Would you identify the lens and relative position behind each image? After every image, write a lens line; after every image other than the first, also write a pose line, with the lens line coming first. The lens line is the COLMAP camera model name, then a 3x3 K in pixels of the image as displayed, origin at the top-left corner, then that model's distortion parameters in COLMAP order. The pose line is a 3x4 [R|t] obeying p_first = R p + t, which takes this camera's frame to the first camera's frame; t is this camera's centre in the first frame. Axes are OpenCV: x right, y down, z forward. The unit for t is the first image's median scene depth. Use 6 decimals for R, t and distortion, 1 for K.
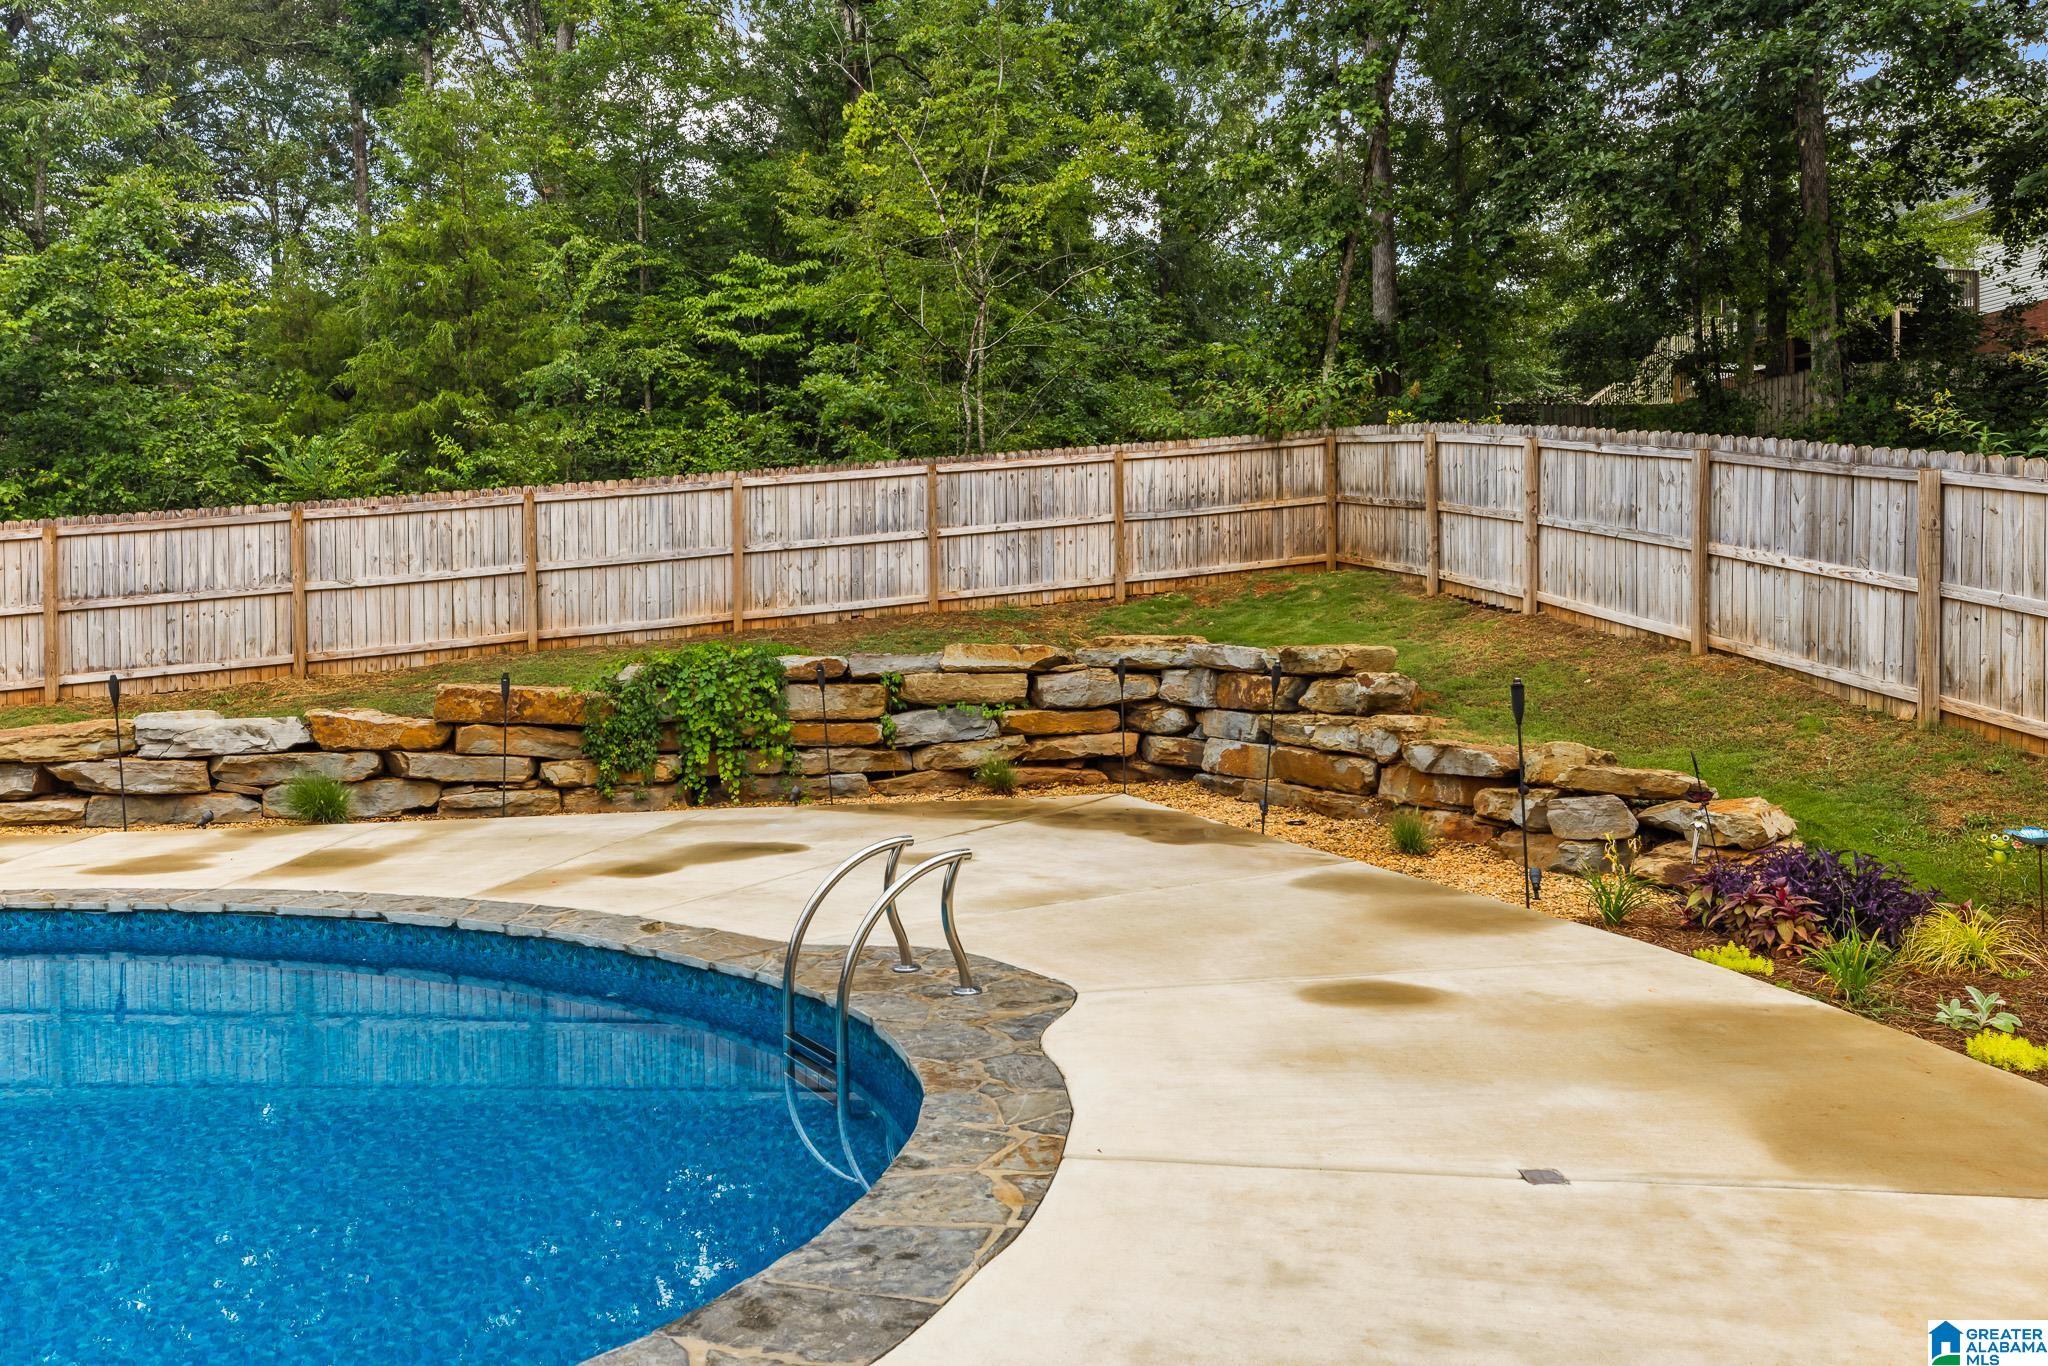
lens RADIAL K [[1403.7, 0, 1024.0], [0, 1403.7, 683.0], [0, 0, 1]] dist [-0.004666, -0.000273]
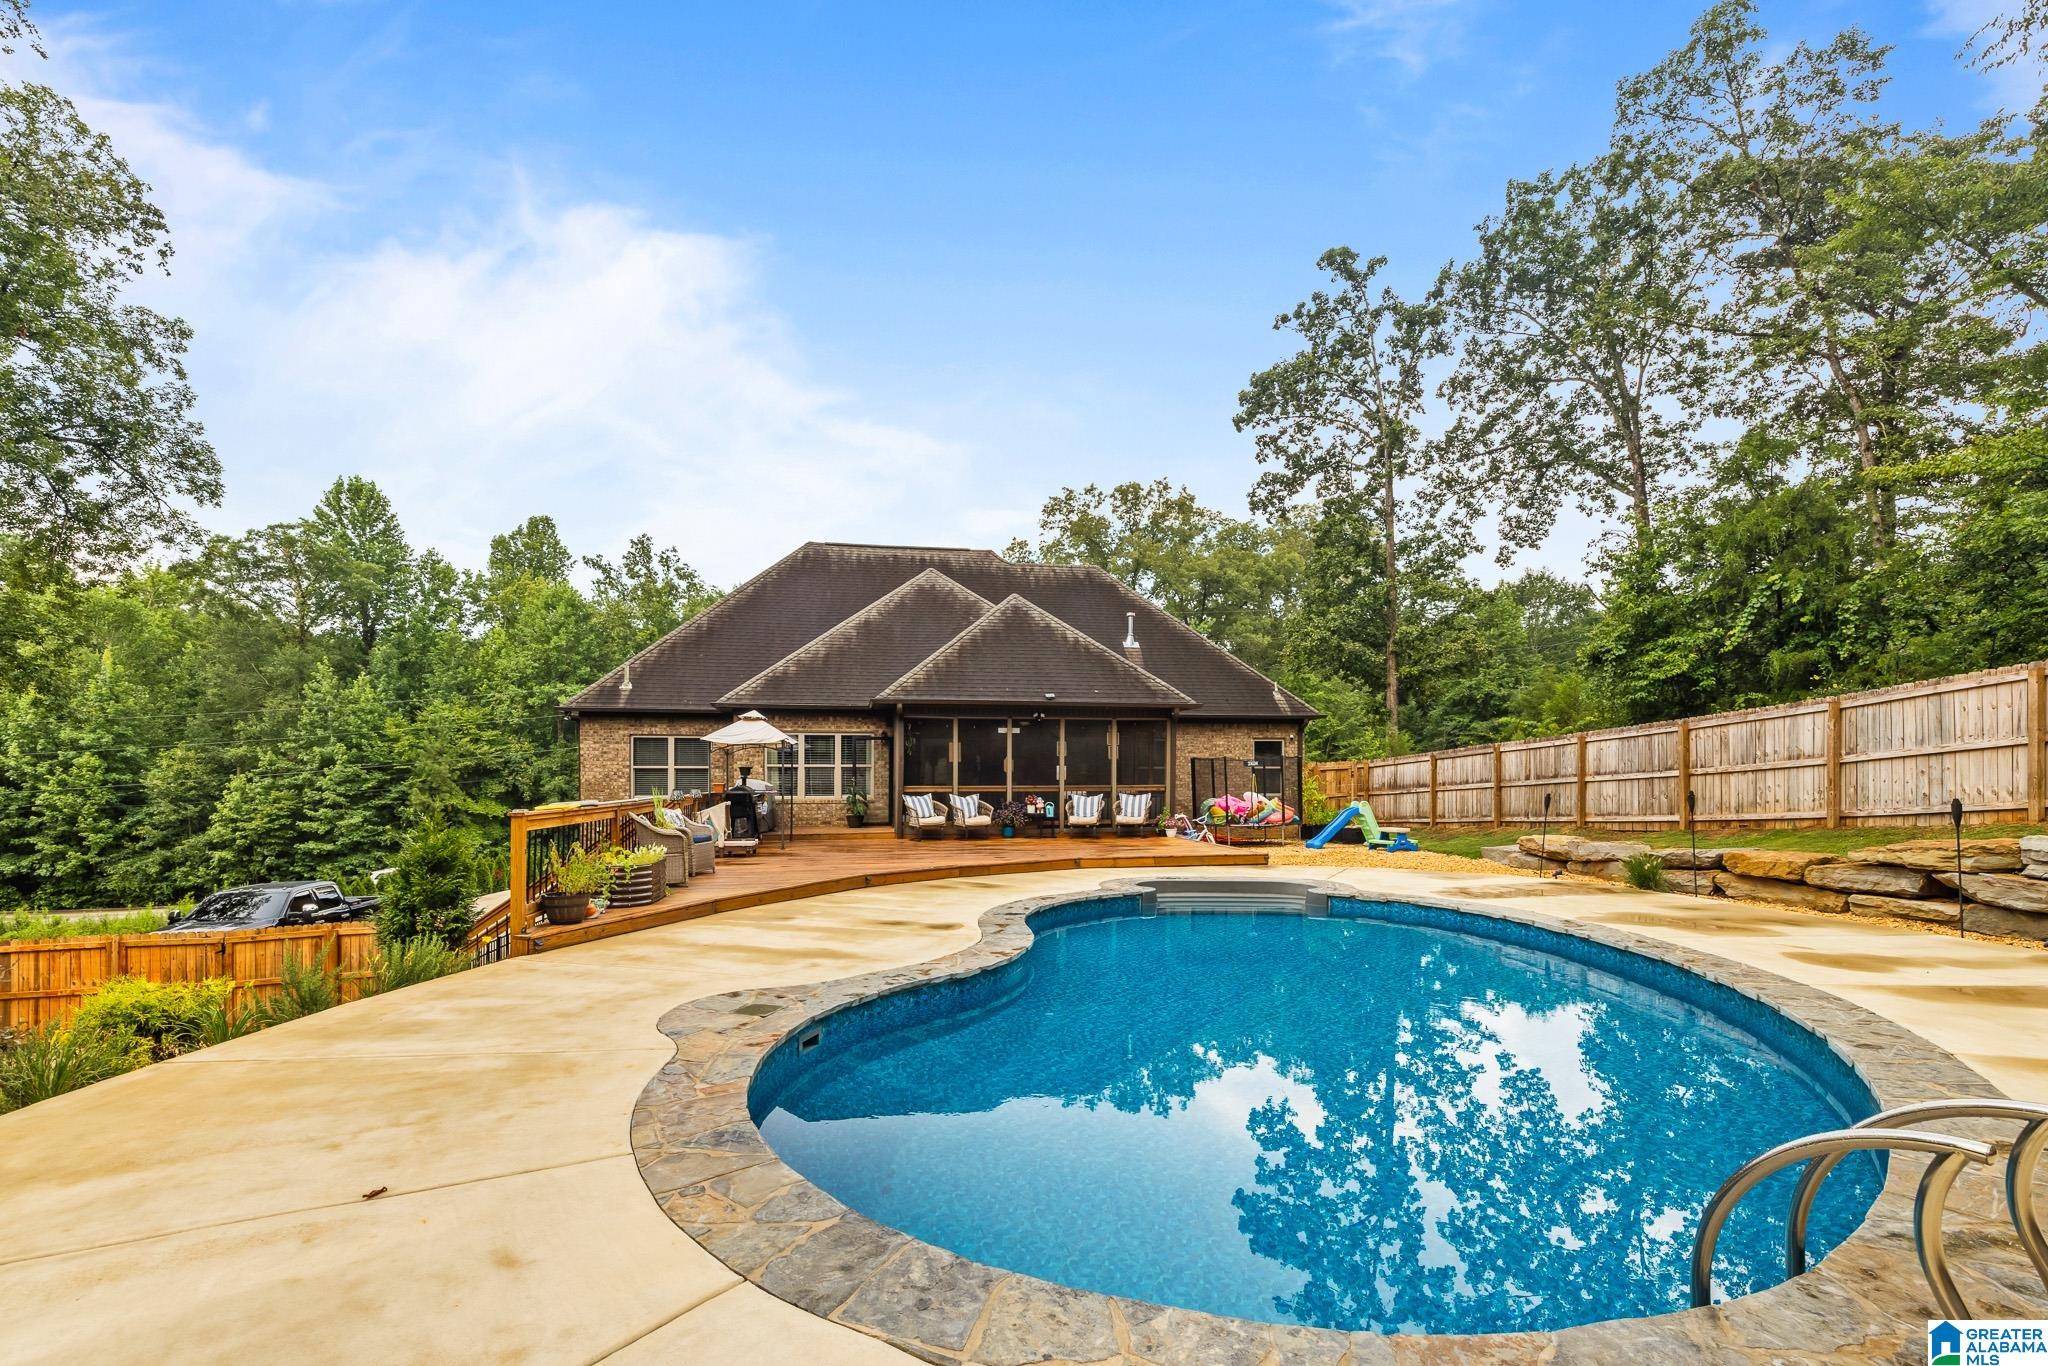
lens RADIAL K [[920.5, 0, 1017.0], [0, 920.5, 773.9], [0, 0, 1]] dist [0.002910, 0.000777]
pose [[-0.123756, 0.003754, -0.992306, 0.154397], [-0.026146, 0.999633, 0.007043, -0.008966], [0.991968, 0.026817, -0.123613, 0.269696]]
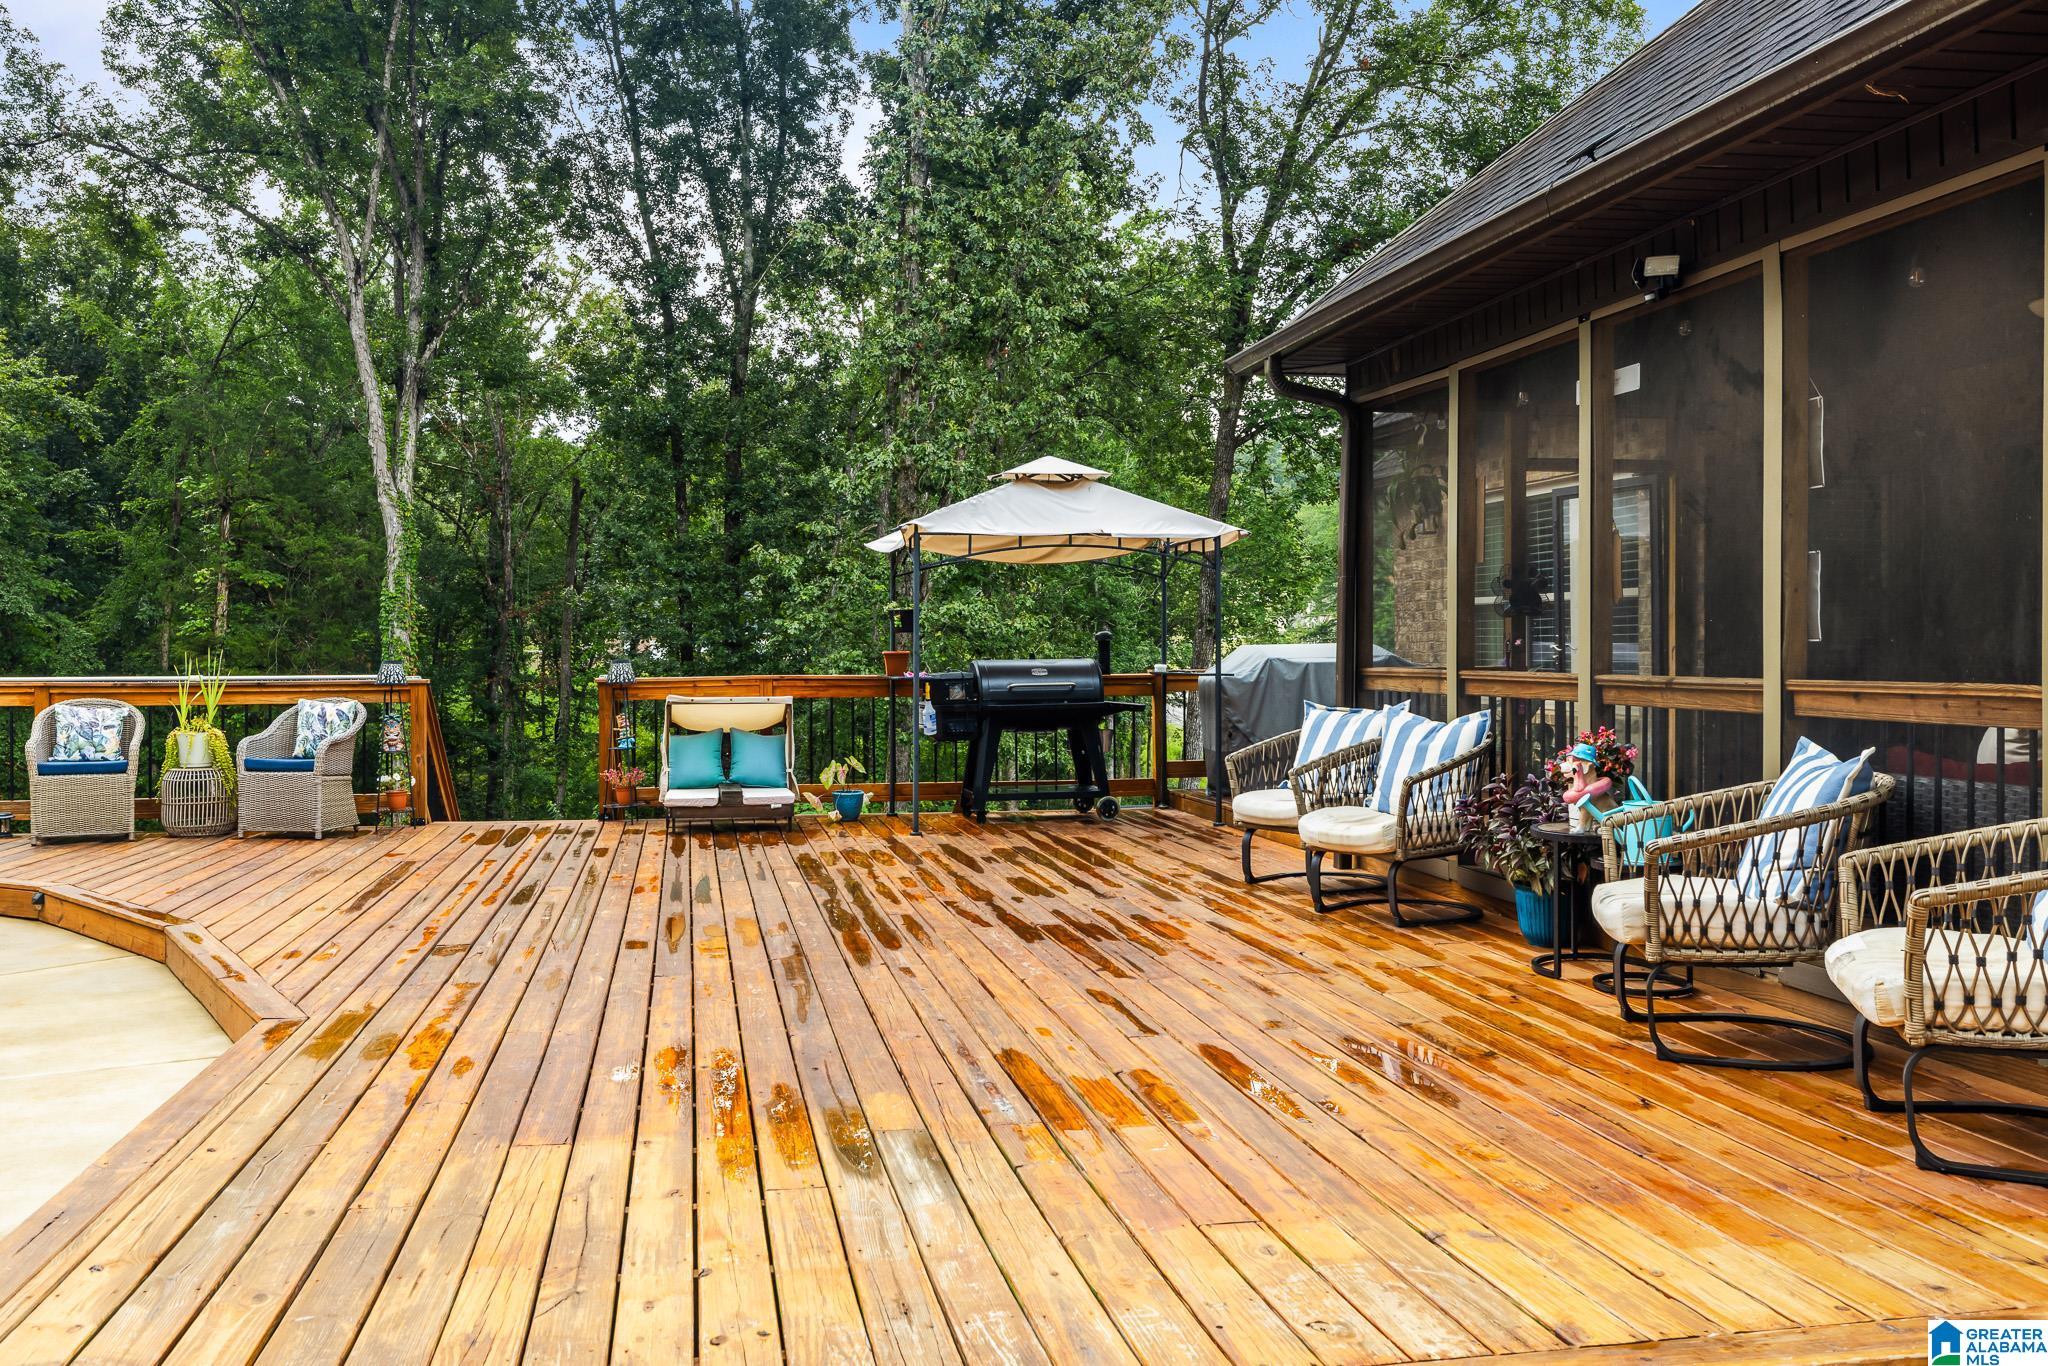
lens RADIAL K [[1601.5, 0, 1018.4], [0, 1601.5, 648.2], [0, 0, 1]] dist [-0.004030, -0.009250]
pose [[-0.996263, 0.008085, 0.085993, -1.107636], [0.010478, 0.999569, 0.027410, -0.002778], [-0.085734, 0.028209, -0.995919, 0.568774]]
